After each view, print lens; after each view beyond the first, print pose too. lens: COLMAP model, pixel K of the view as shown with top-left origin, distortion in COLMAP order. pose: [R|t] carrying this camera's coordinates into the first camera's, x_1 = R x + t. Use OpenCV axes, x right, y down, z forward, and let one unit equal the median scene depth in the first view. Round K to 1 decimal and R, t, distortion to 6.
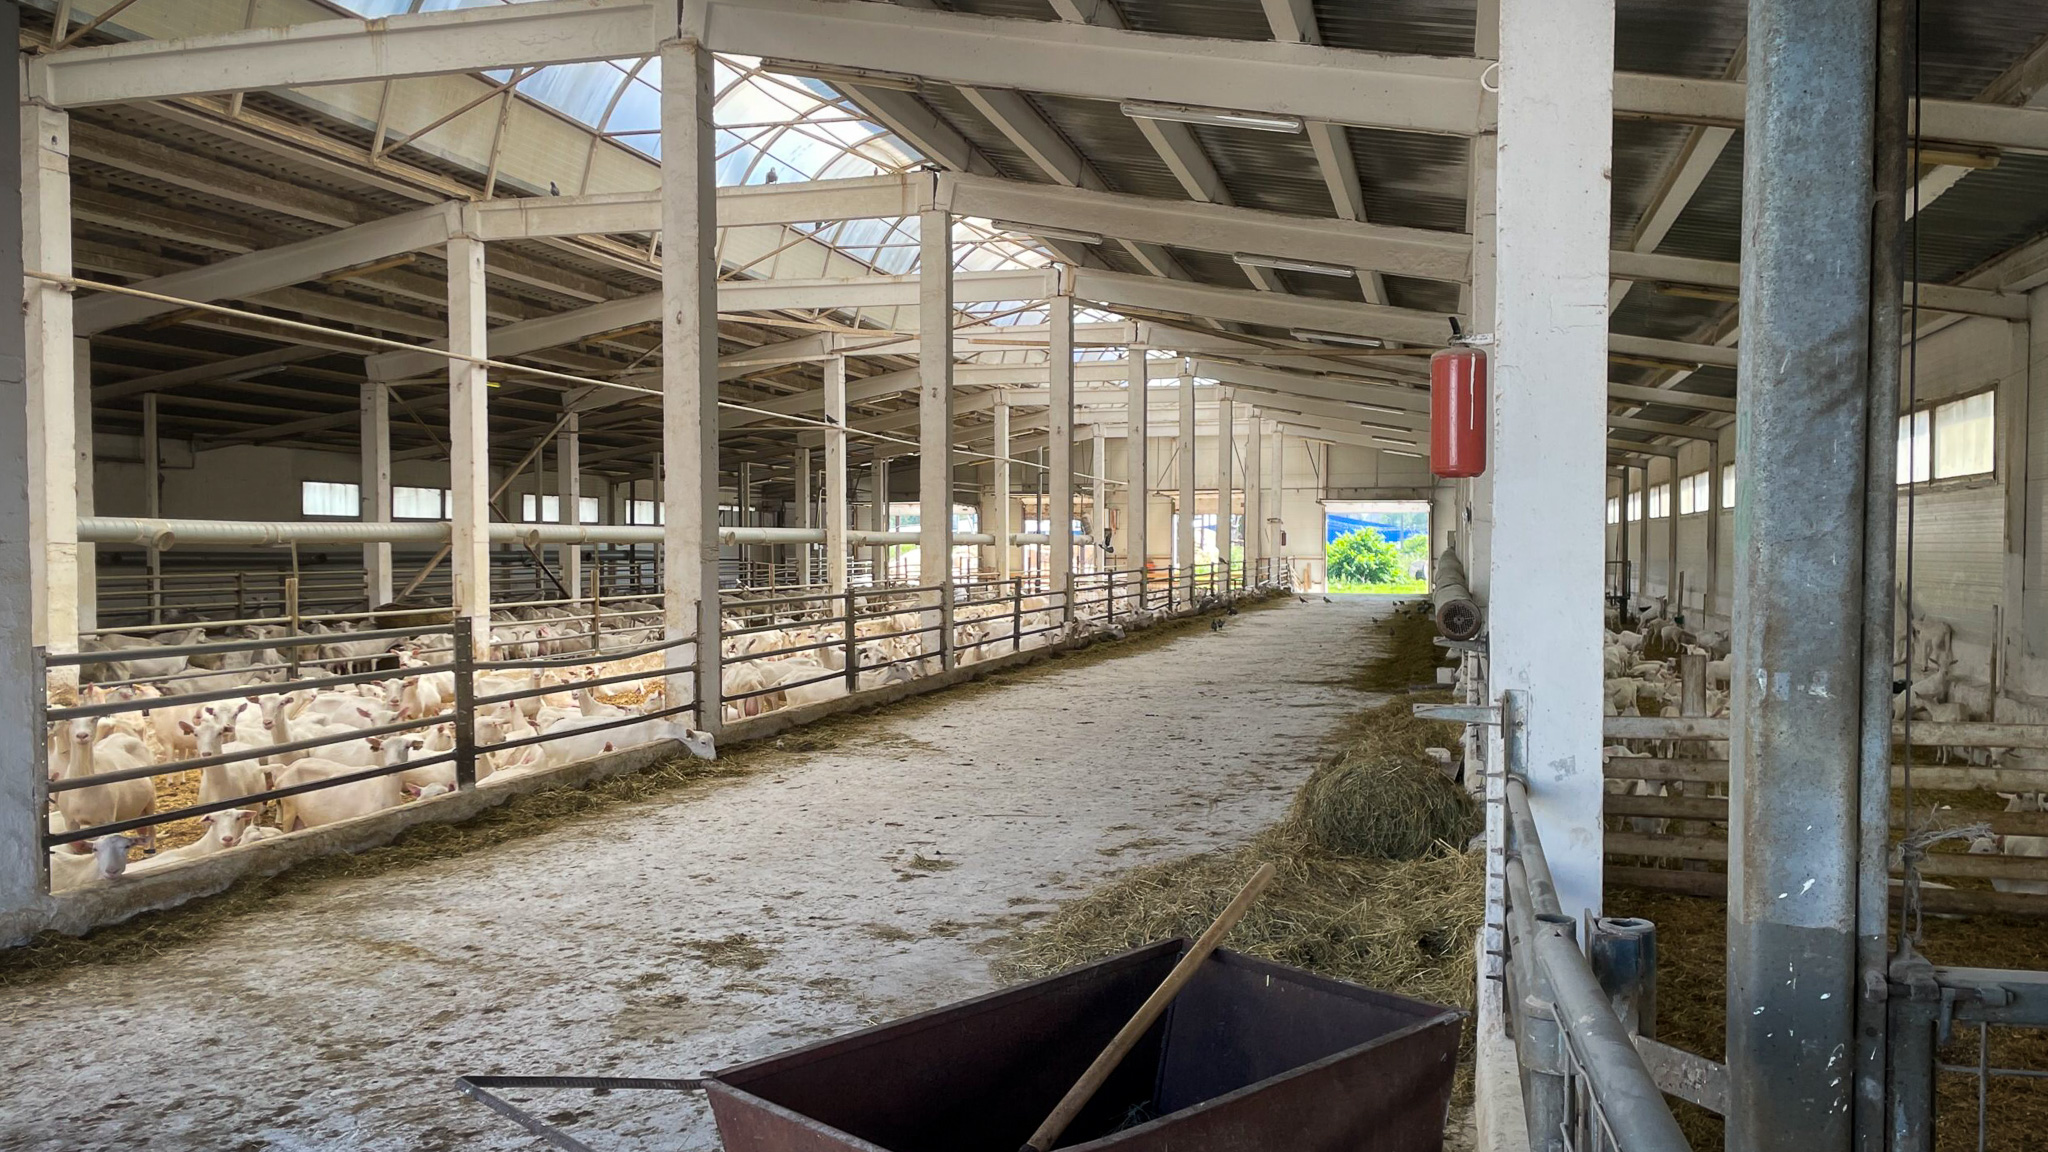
lens RADIAL K [[1583.4, 0, 1002.1], [0, 1583.4, 607.0], [0, 0, 1]] dist [0.103830, -0.130418]
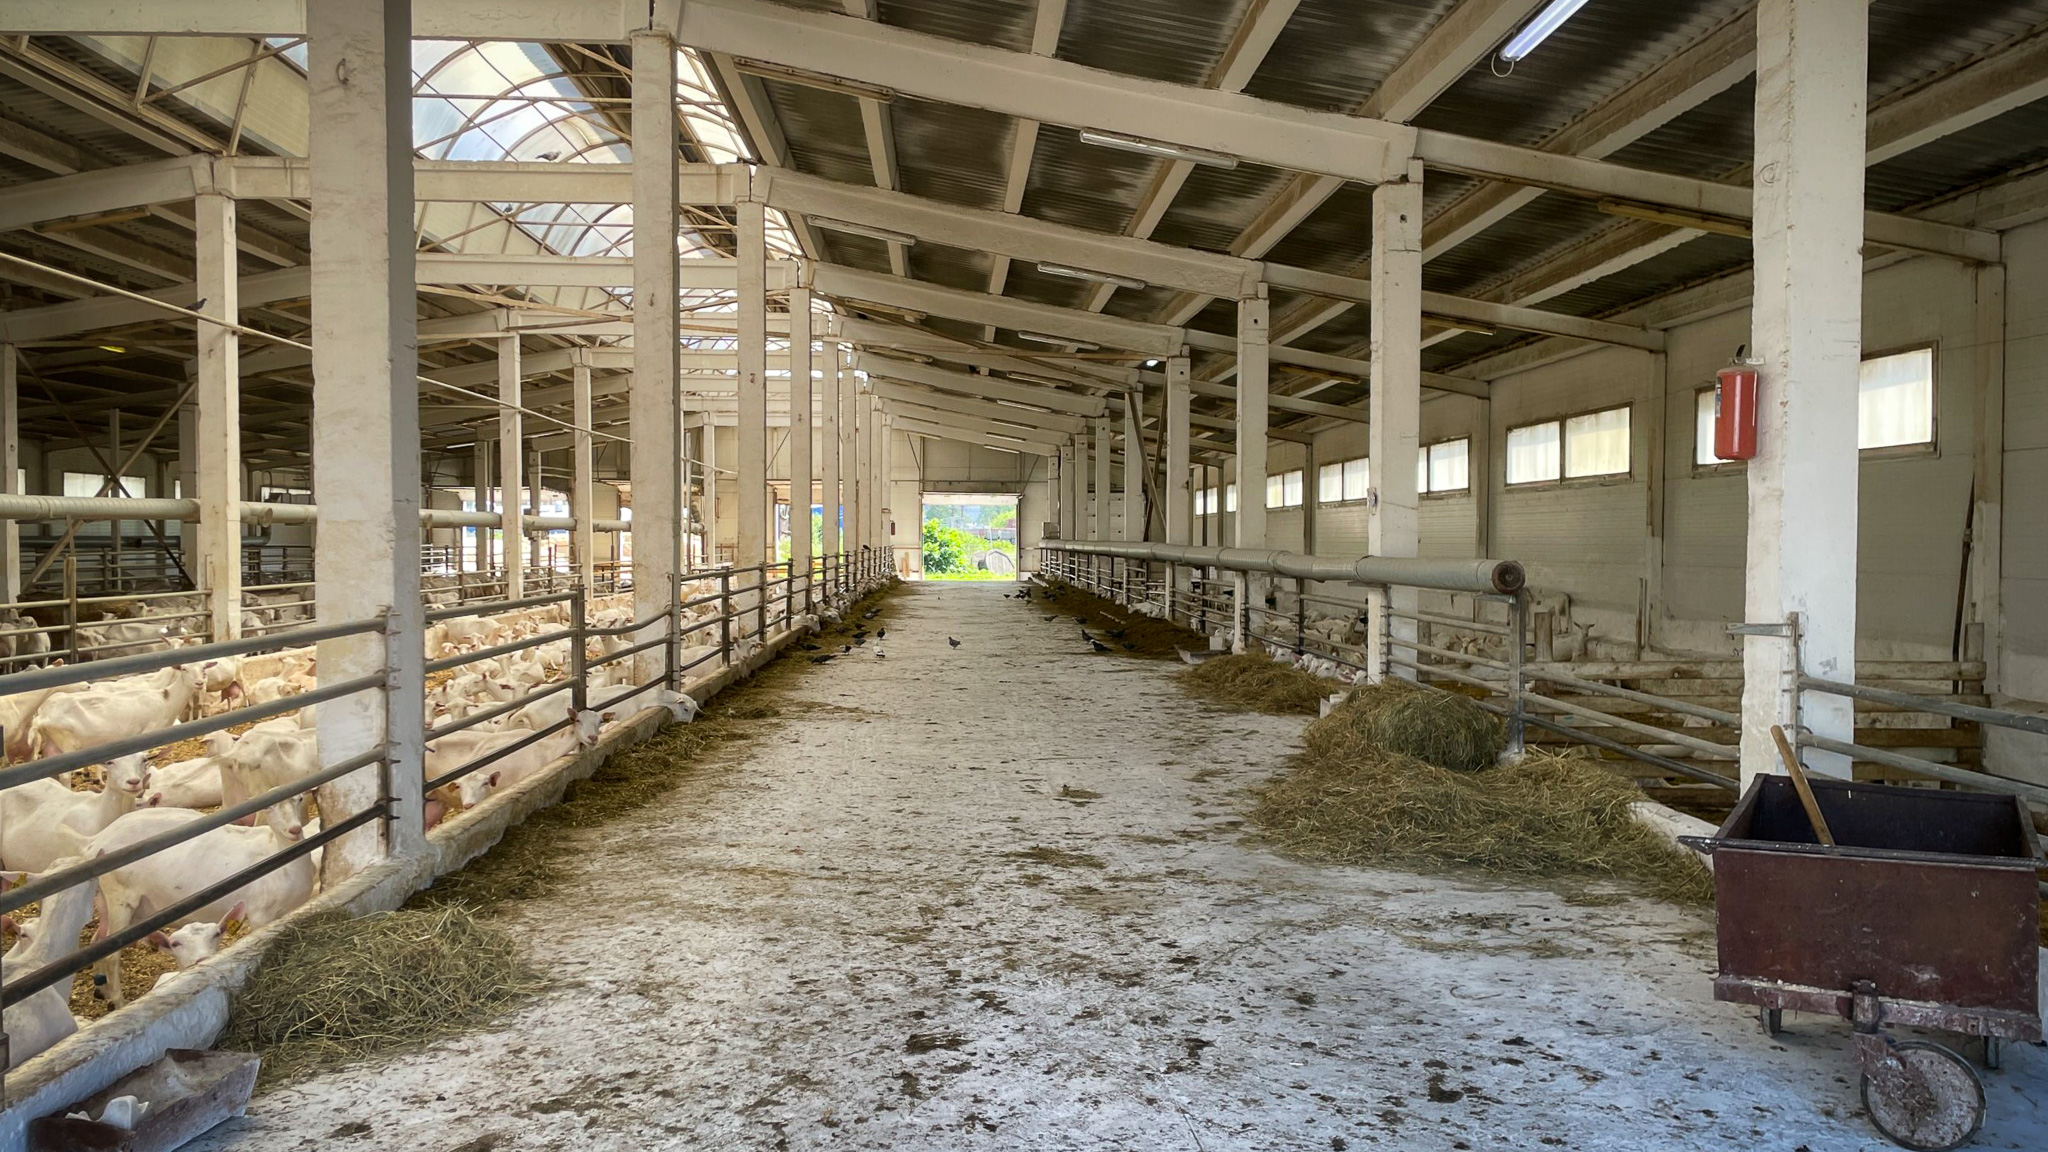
lens RADIAL K [[1583.4, 0, 1002.1], [0, 1583.4, 607.0], [0, 0, 1]] dist [0.103830, -0.130418]
pose [[0.951957, -0.009272, 0.306093, -0.205196], [0.007840, 0.999952, 0.005909, 0.008829], [-0.306133, -0.003225, 0.951983, -0.036188]]
